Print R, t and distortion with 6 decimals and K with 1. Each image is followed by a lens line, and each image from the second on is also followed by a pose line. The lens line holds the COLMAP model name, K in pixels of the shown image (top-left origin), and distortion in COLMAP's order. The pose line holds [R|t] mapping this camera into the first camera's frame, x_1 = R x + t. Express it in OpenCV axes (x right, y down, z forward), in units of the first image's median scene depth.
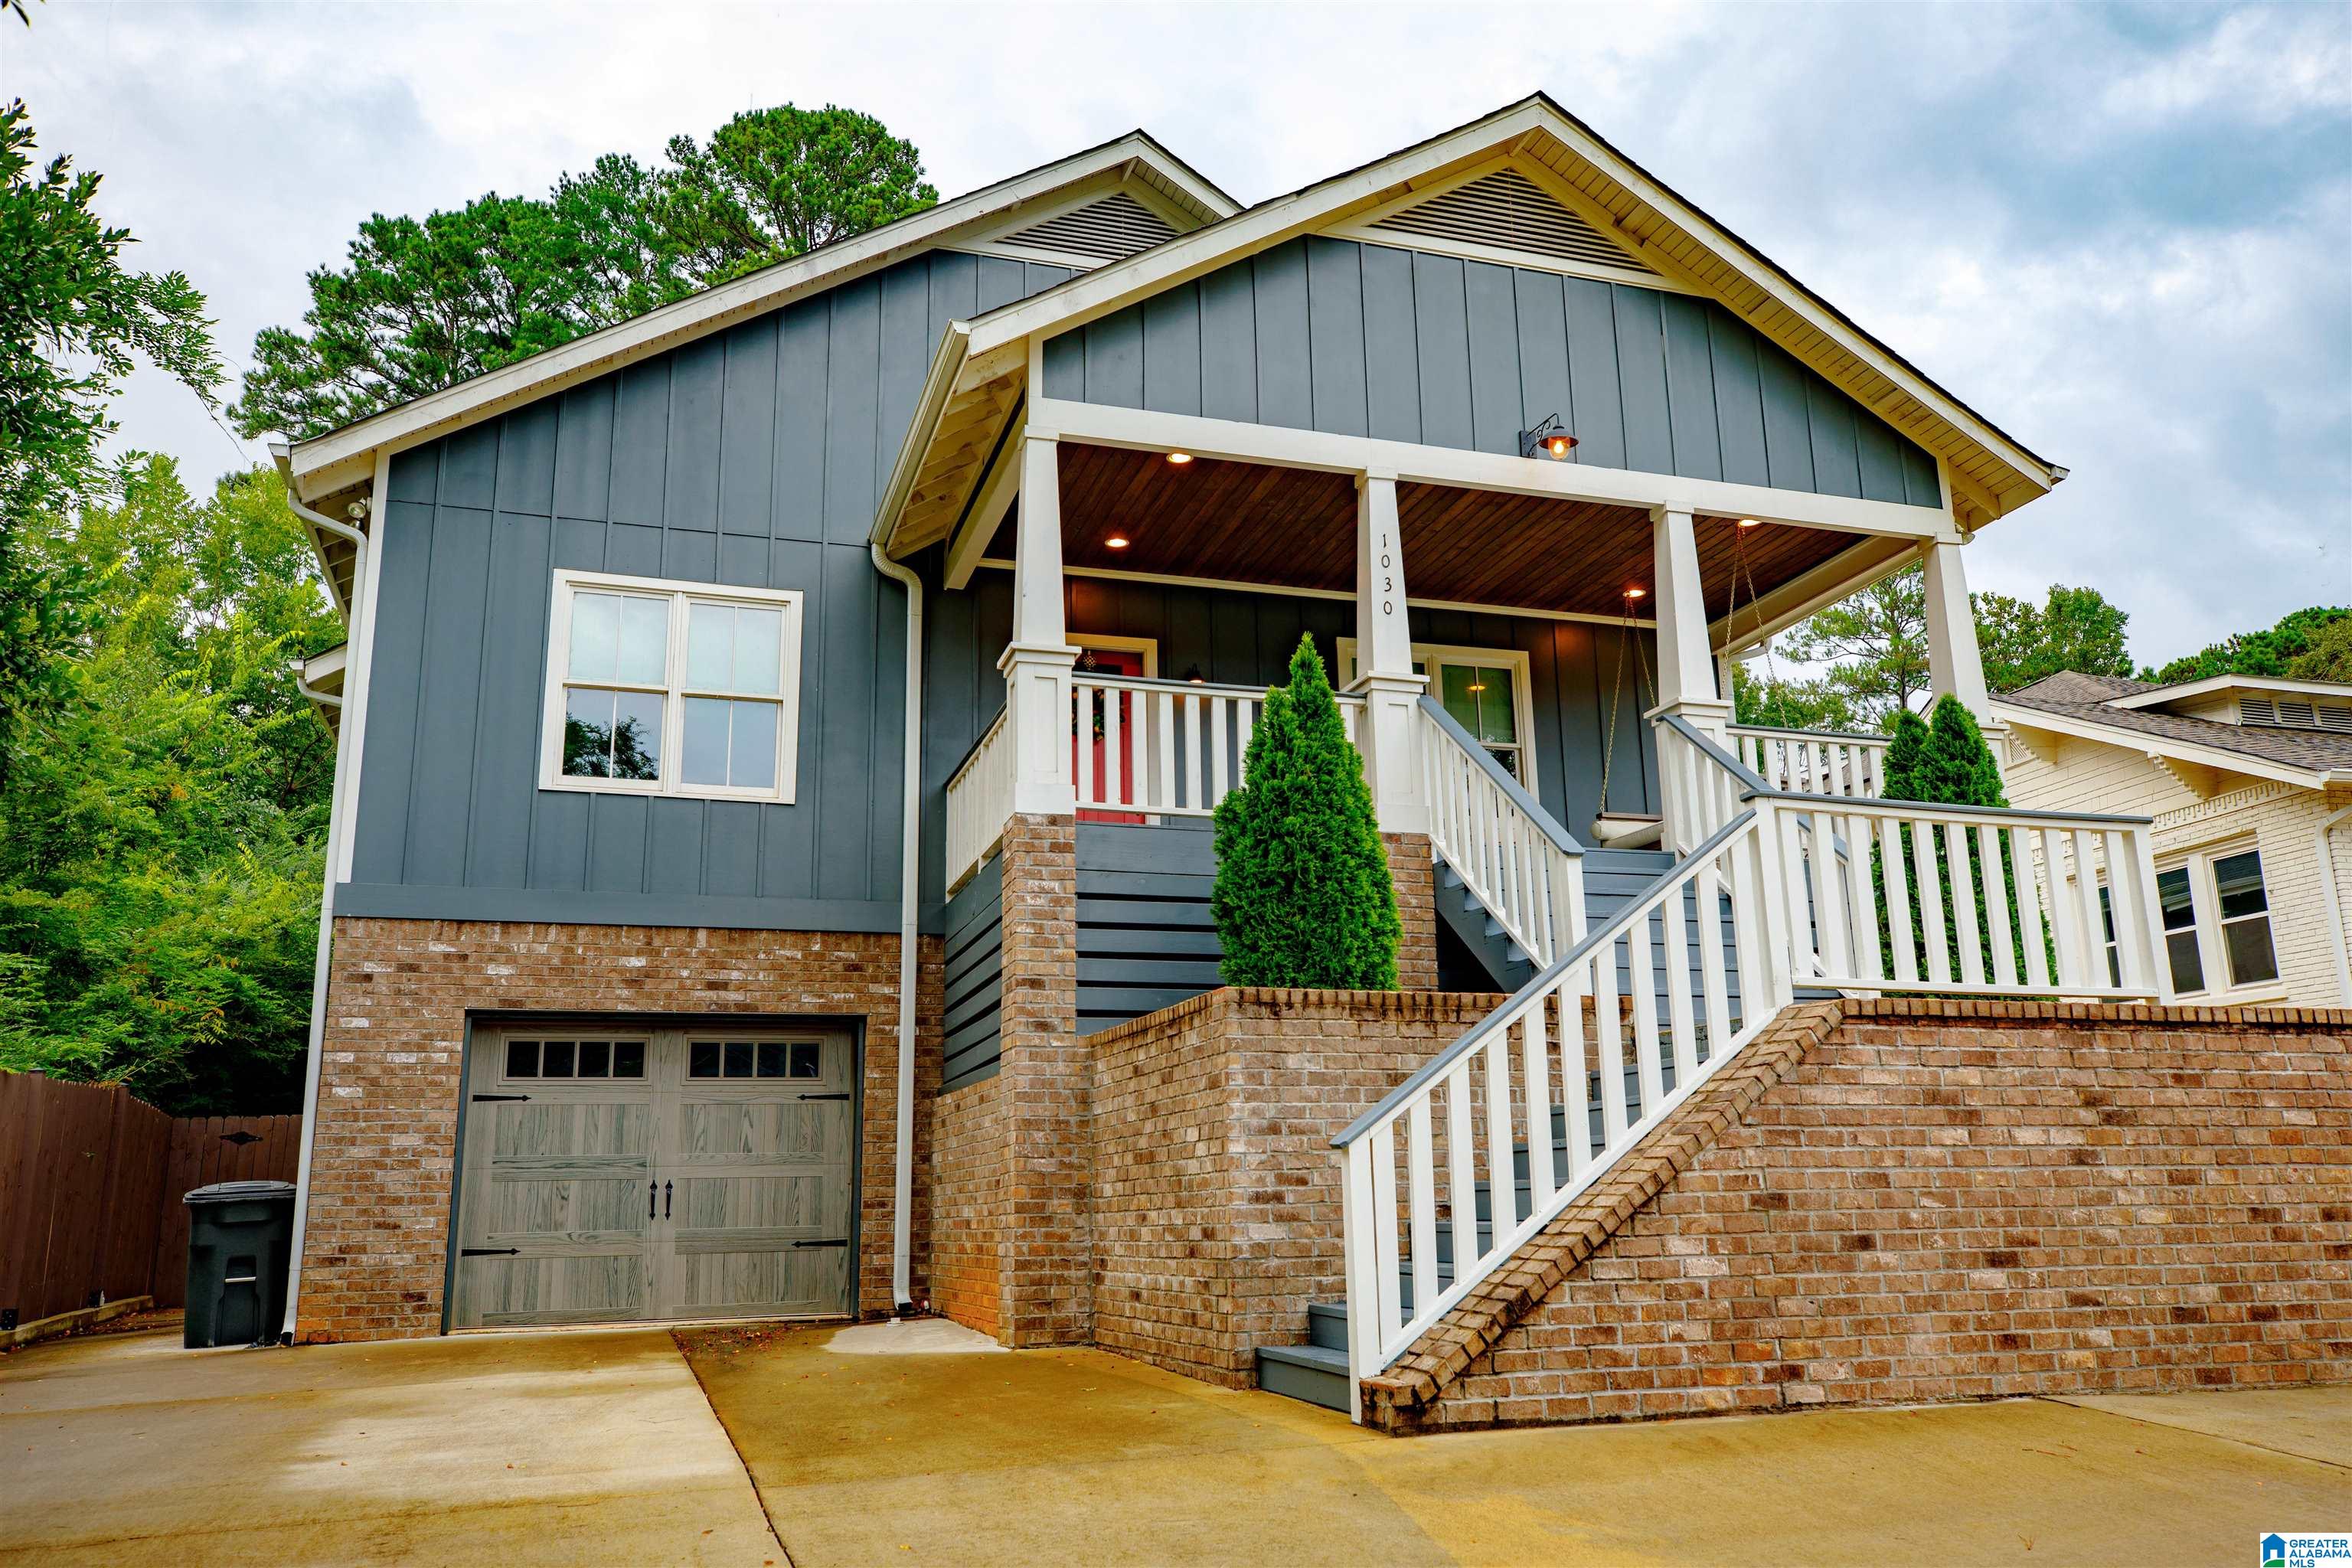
lens RADIAL K [[1792.9, 0, 1176.0], [0, 1792.9, 784.0], [0, 0, 1]] dist [0.006386, 0.015100]
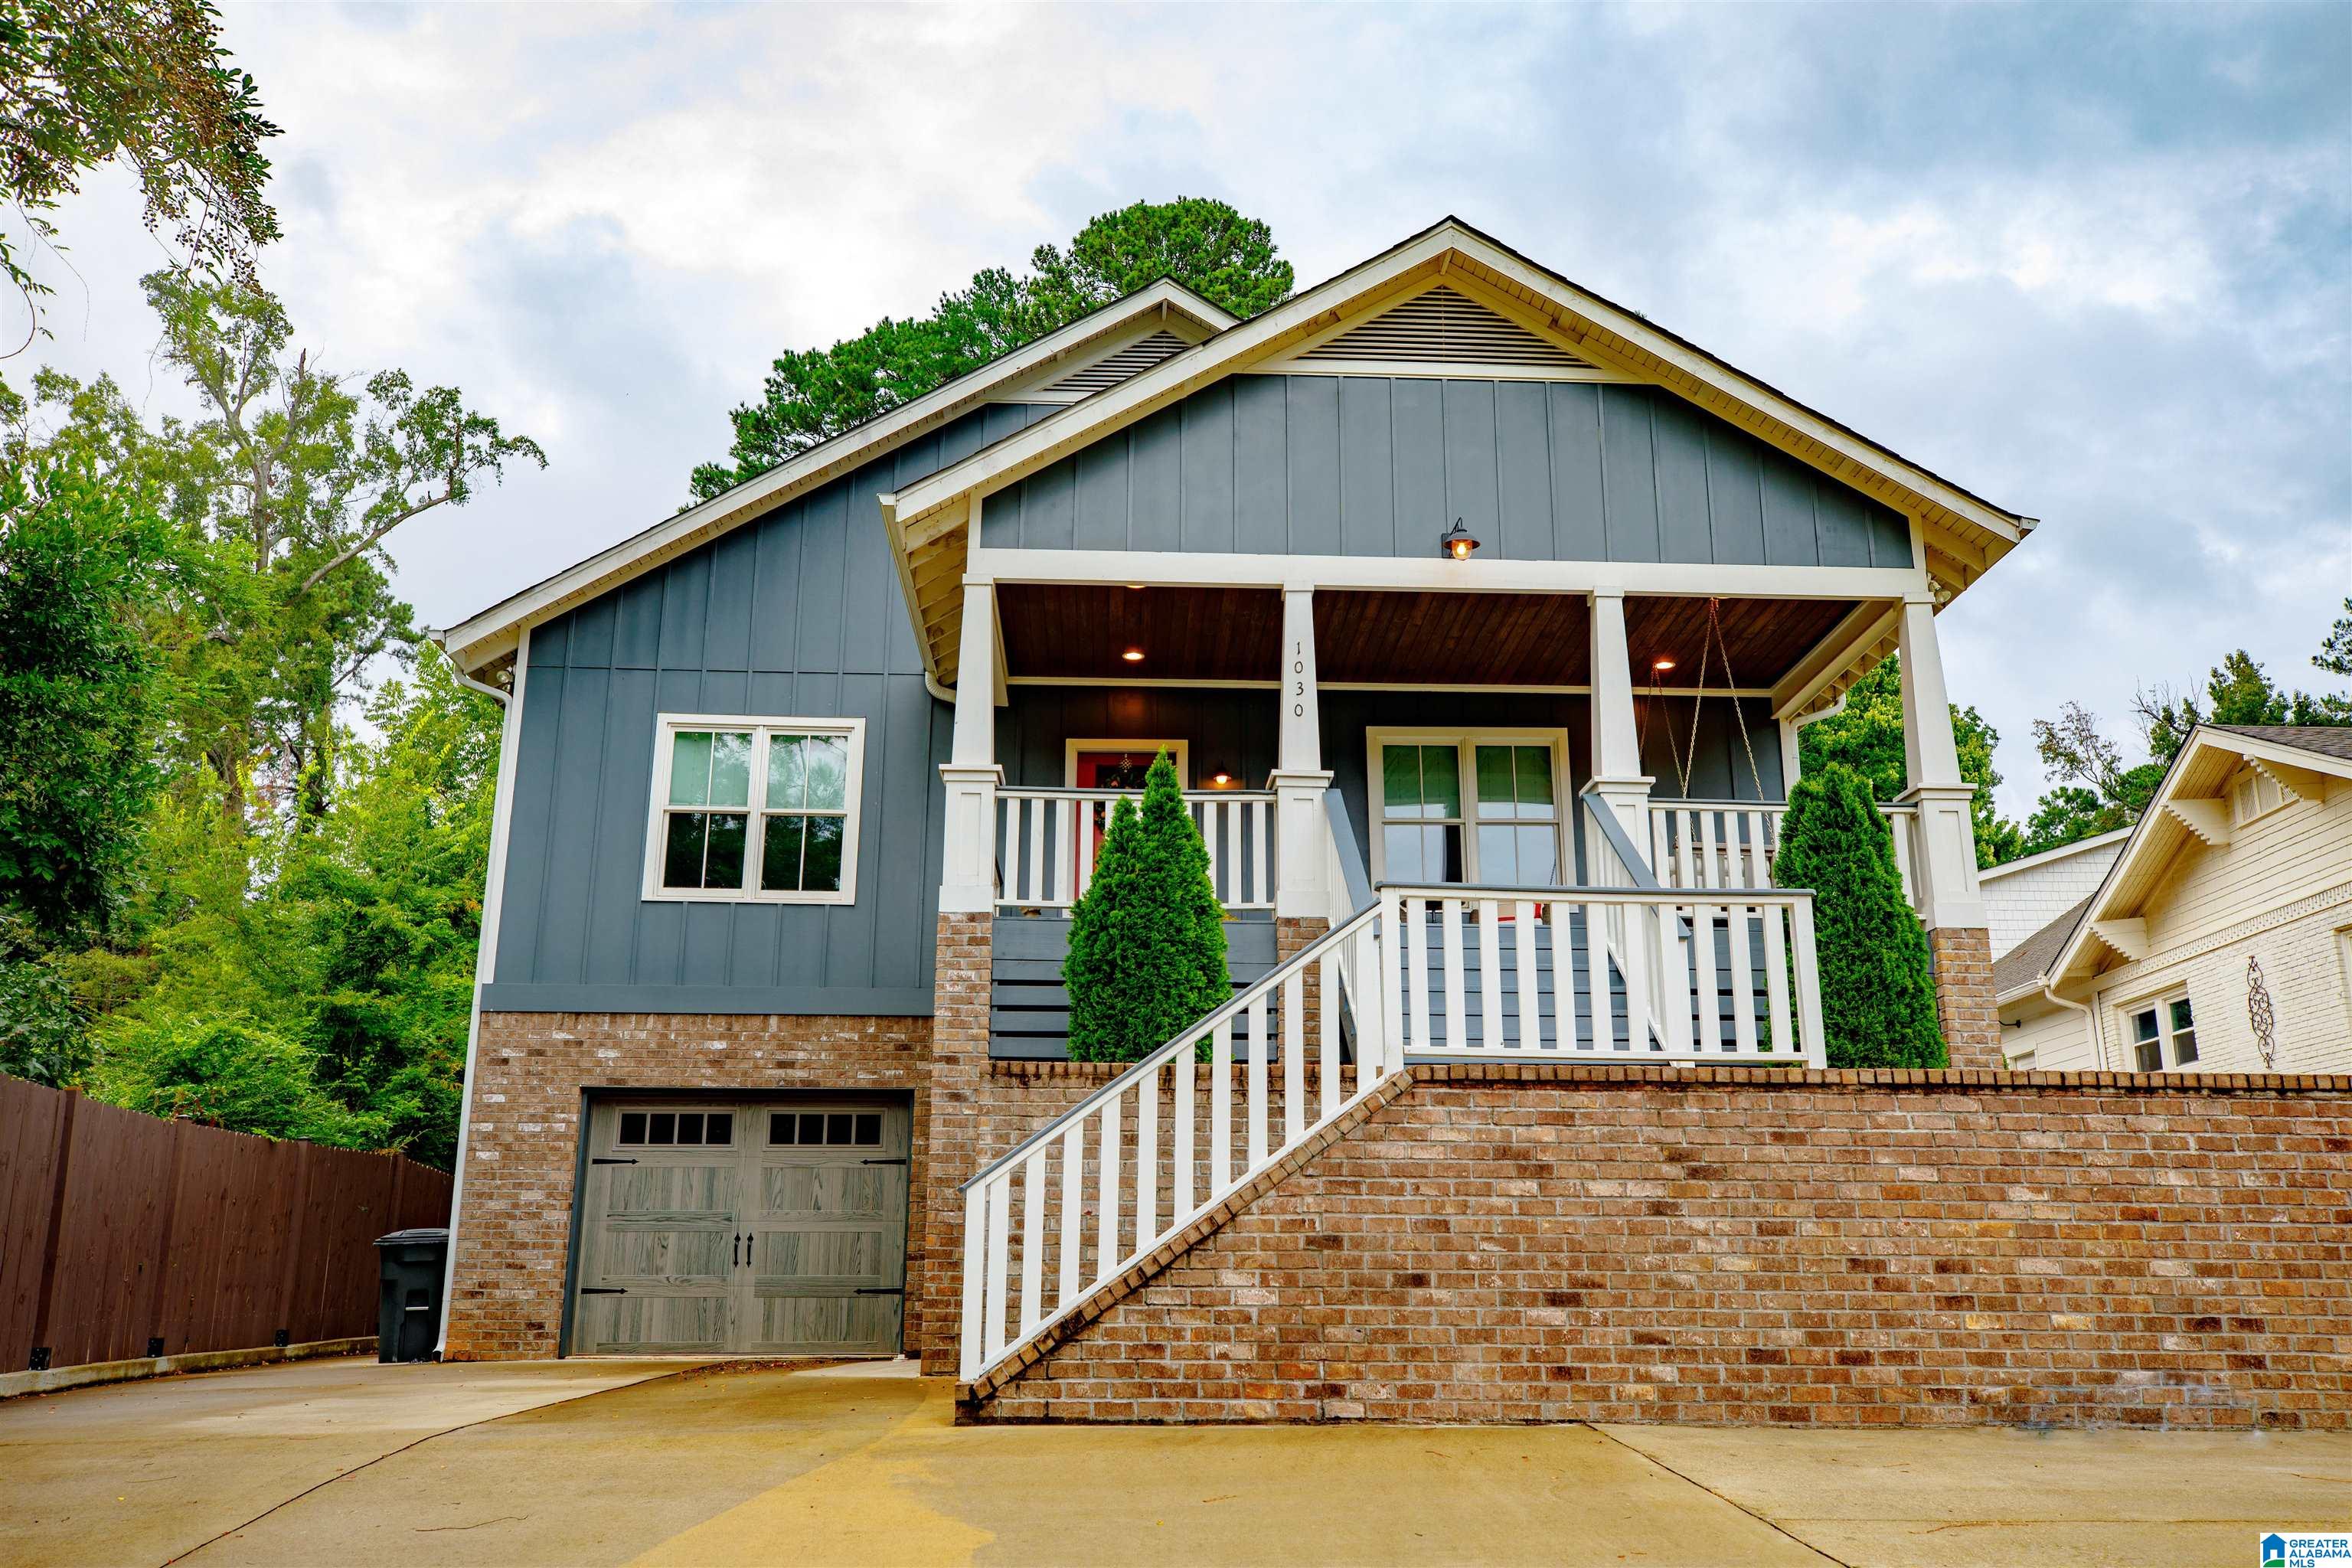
lens RADIAL K [[1877.4, 0, 1176.0], [0, 1877.4, 784.0], [0, 0, 1]] dist [0.010602, 0.005363]
pose [[0.964393, -0.049915, -0.259719, 0.342666], [0.040893, 0.998361, -0.040030, -0.010647], [0.261292, 0.027984, 0.964854, -0.121208]]
